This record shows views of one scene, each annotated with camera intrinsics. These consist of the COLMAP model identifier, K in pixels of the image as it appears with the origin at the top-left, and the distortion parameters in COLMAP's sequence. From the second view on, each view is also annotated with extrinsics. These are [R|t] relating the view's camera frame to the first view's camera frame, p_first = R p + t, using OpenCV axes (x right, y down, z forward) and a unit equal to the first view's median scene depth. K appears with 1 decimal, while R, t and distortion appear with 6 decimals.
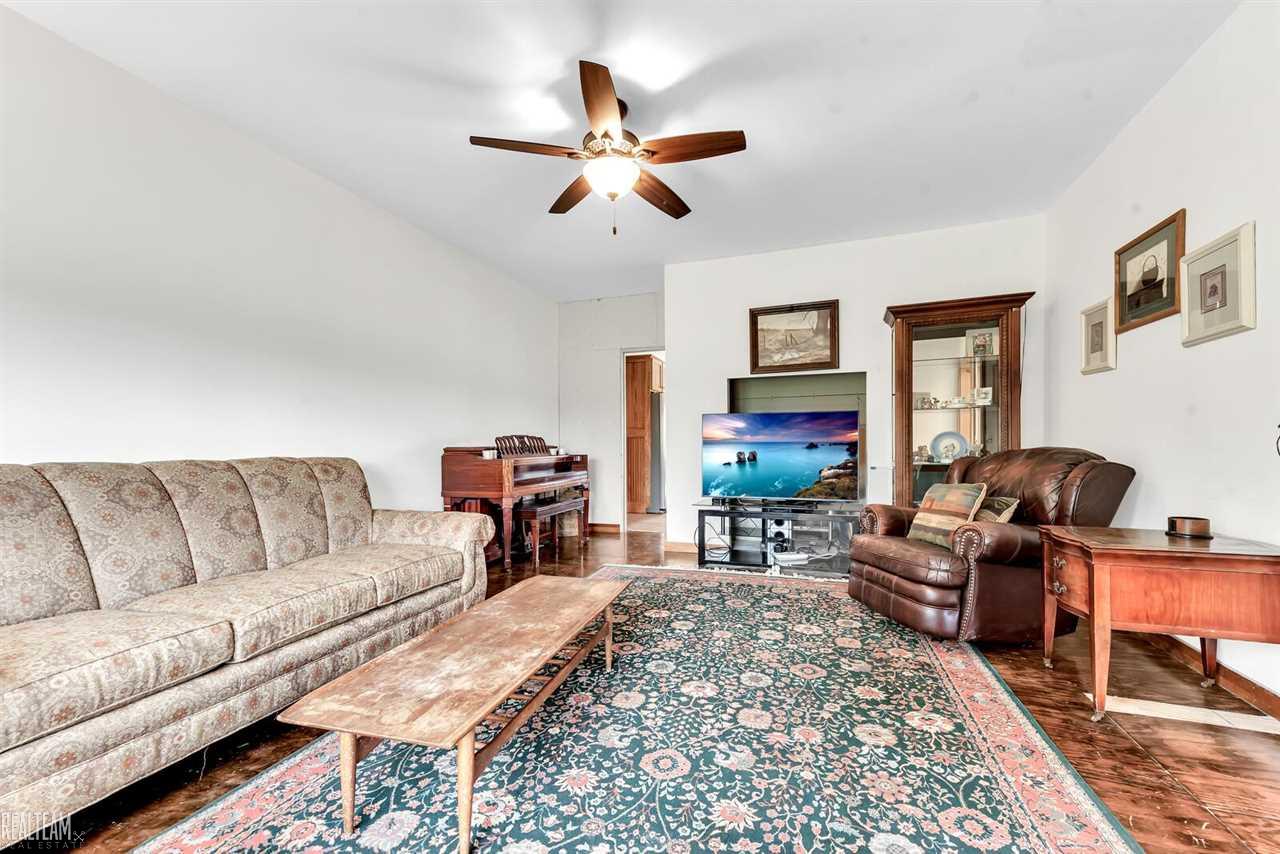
lens RADIAL K [[505.0, 0, 640.3], [0, 505.0, 438.1], [0, 0, 1]] dist [-0.000087, -0.000005]
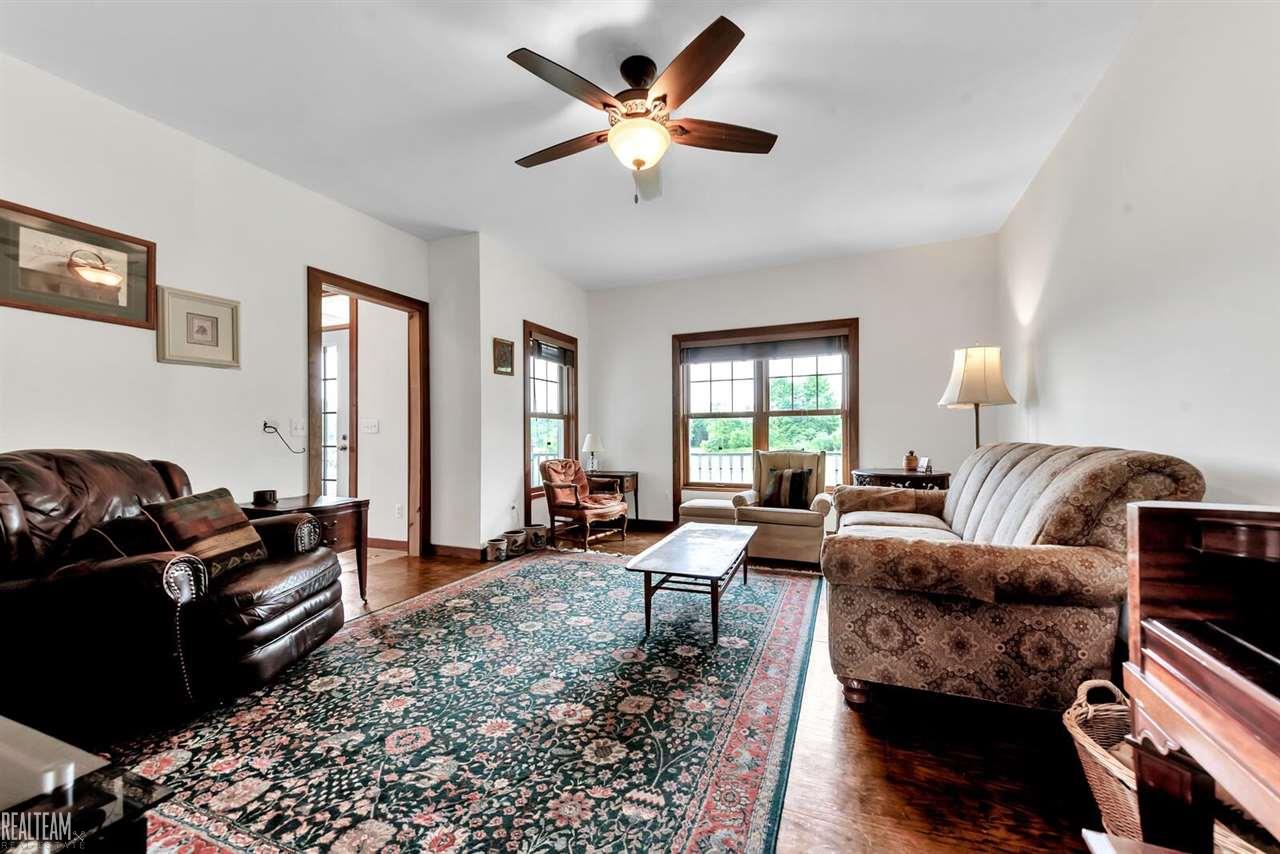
lens RADIAL K [[505.0, 0, 641.1], [0, 505.0, 430.3], [0, 0, 1]] dist [-0.000087, -0.000005]
pose [[-0.997606, 0.013758, 0.067768, -0.117689], [0.012166, 0.999641, -0.023861, 0.021136], [-0.068072, -0.022979, -0.997416, 1.929293]]
